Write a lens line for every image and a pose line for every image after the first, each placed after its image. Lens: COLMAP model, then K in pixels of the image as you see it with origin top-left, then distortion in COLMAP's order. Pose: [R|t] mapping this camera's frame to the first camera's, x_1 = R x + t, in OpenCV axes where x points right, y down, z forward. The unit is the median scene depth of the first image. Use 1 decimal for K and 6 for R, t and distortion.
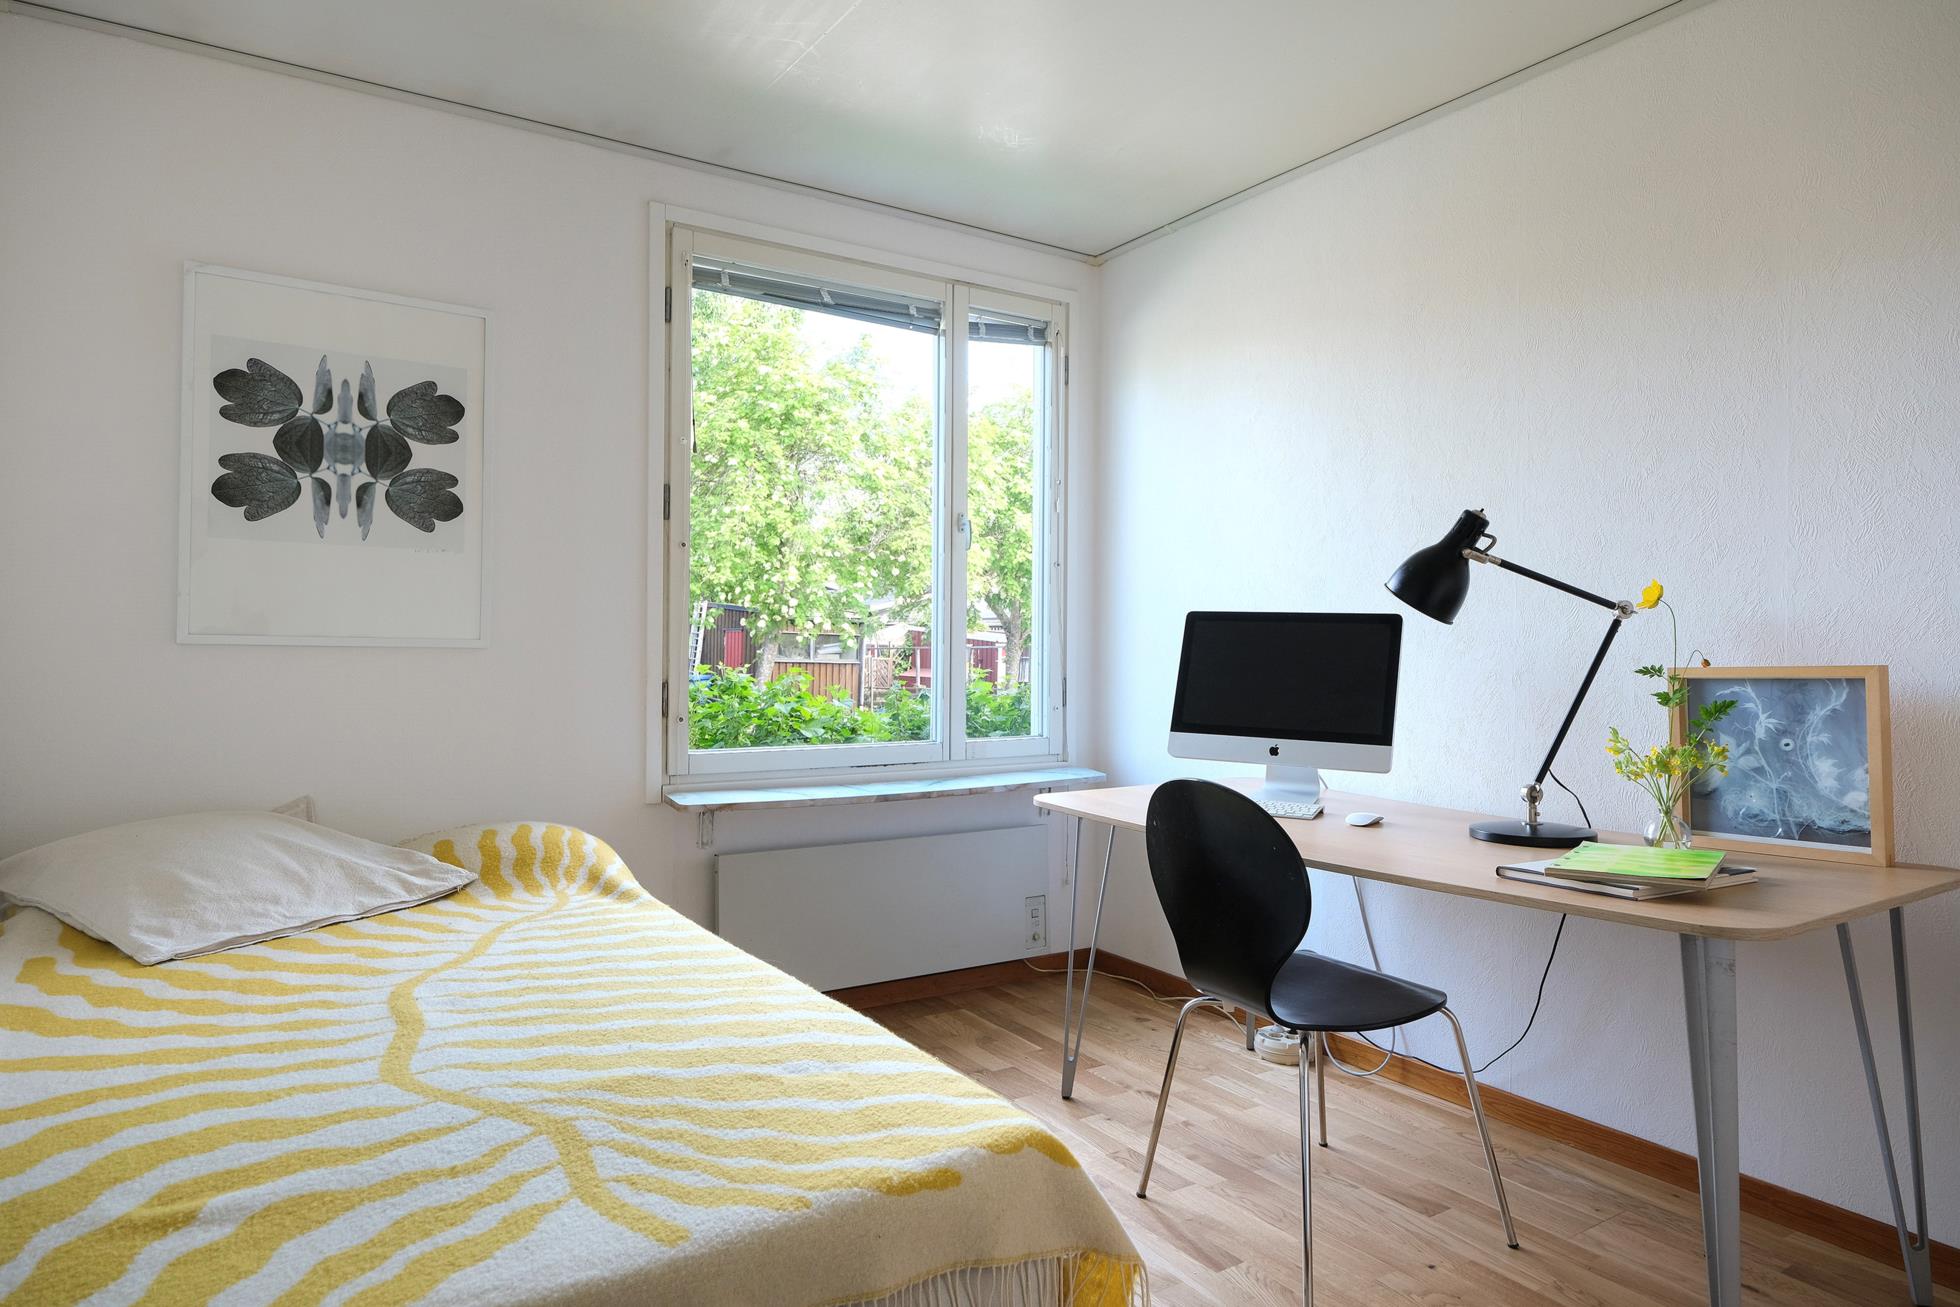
lens RADIAL K [[1164.4, 0, 980.0], [0, 1164.4, 653.5], [0, 0, 1]] dist [0.005524, 0.001962]
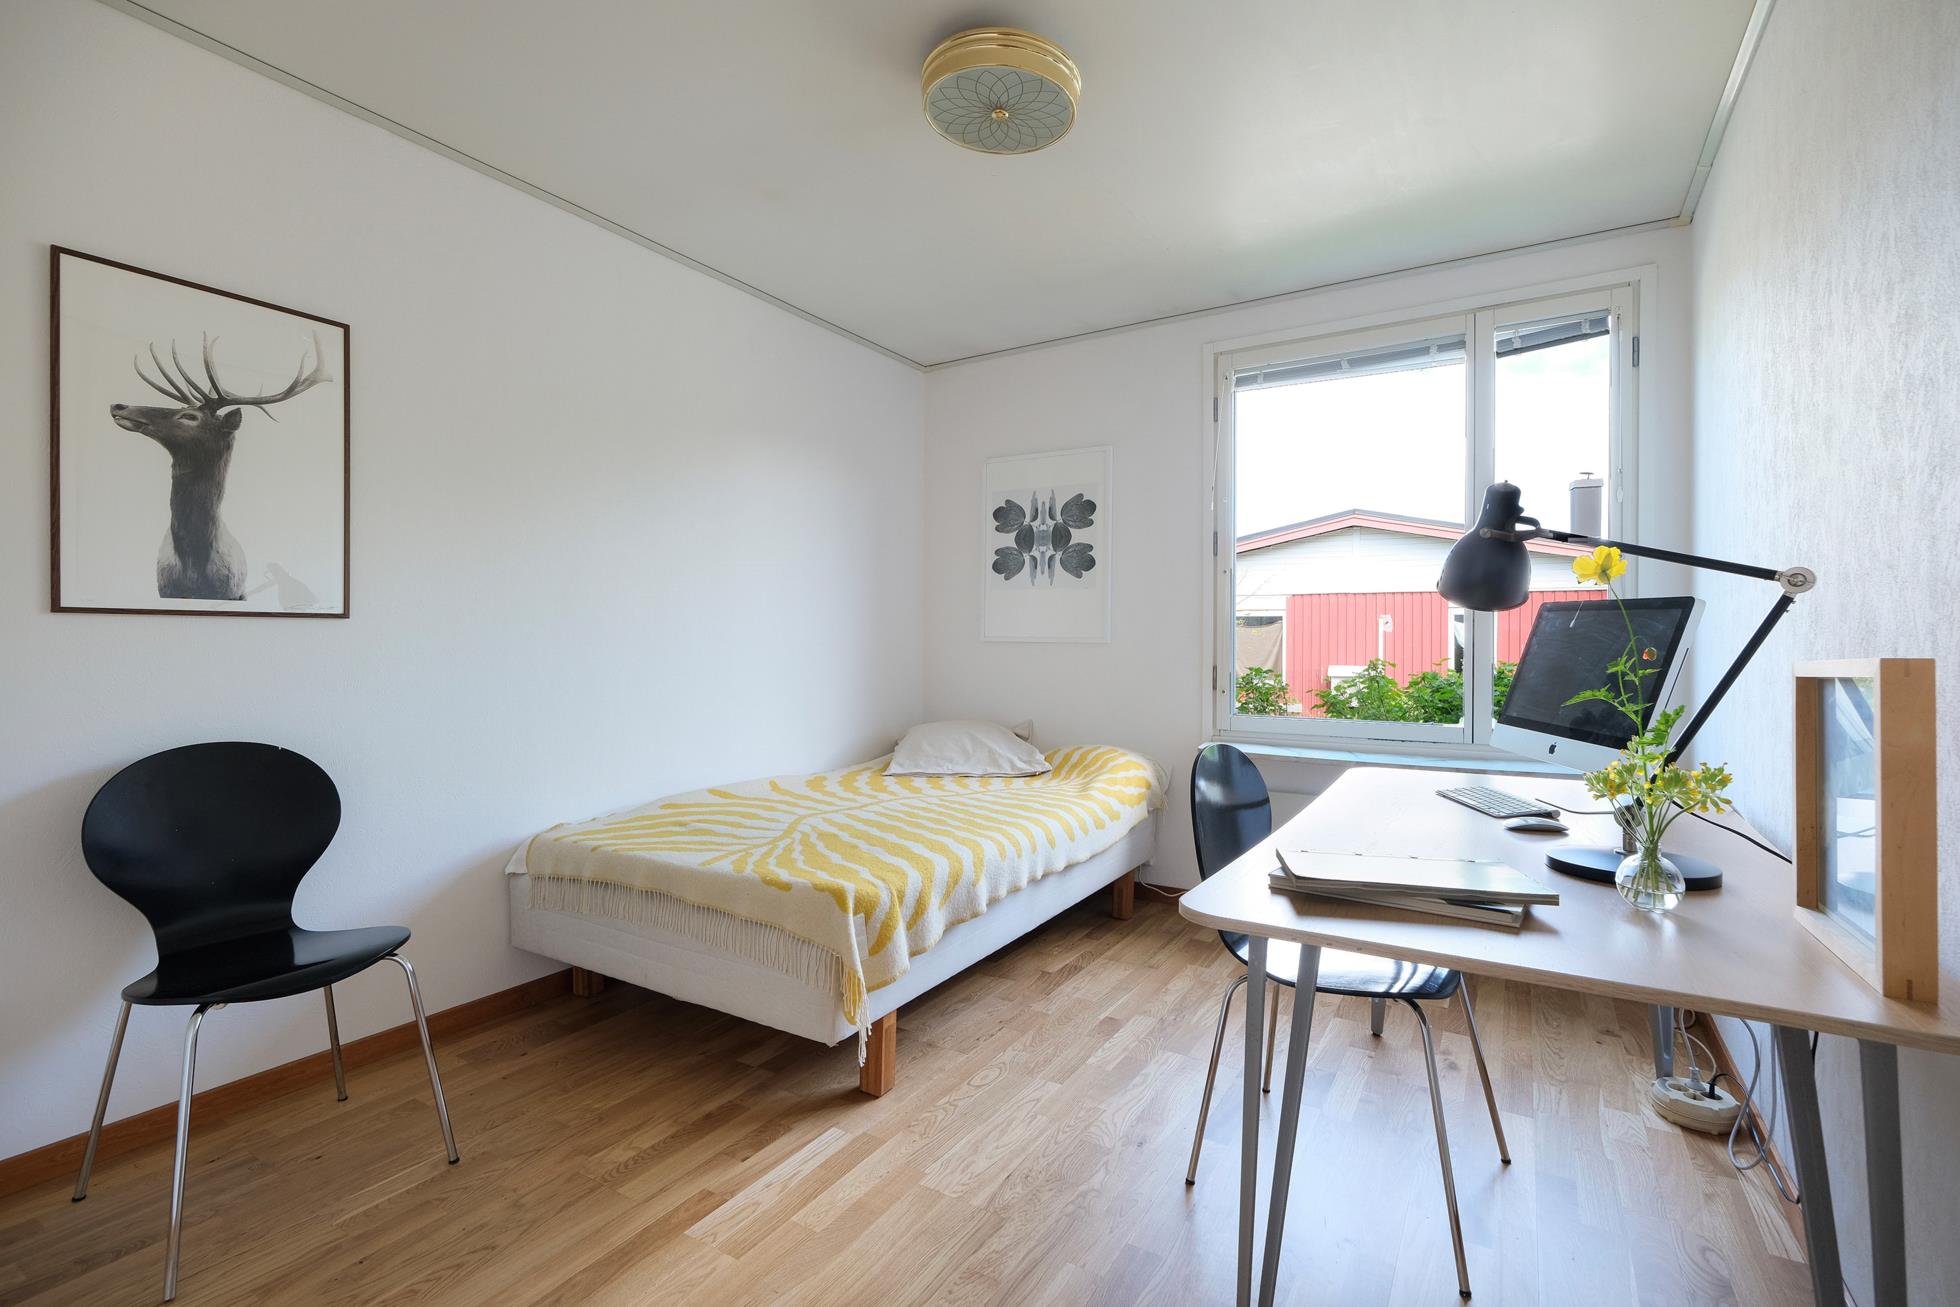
lens RADIAL K [[901.2, 0, 980.0], [0, 901.2, 653.5], [0, 0, 1]] dist [0.000929, 0.000457]
pose [[0.426329, 0.006193, -0.904547, 0.731823], [-0.004773, 0.999978, 0.004597, 0.005843], [0.904556, 0.002358, 0.426349, 0.280665]]
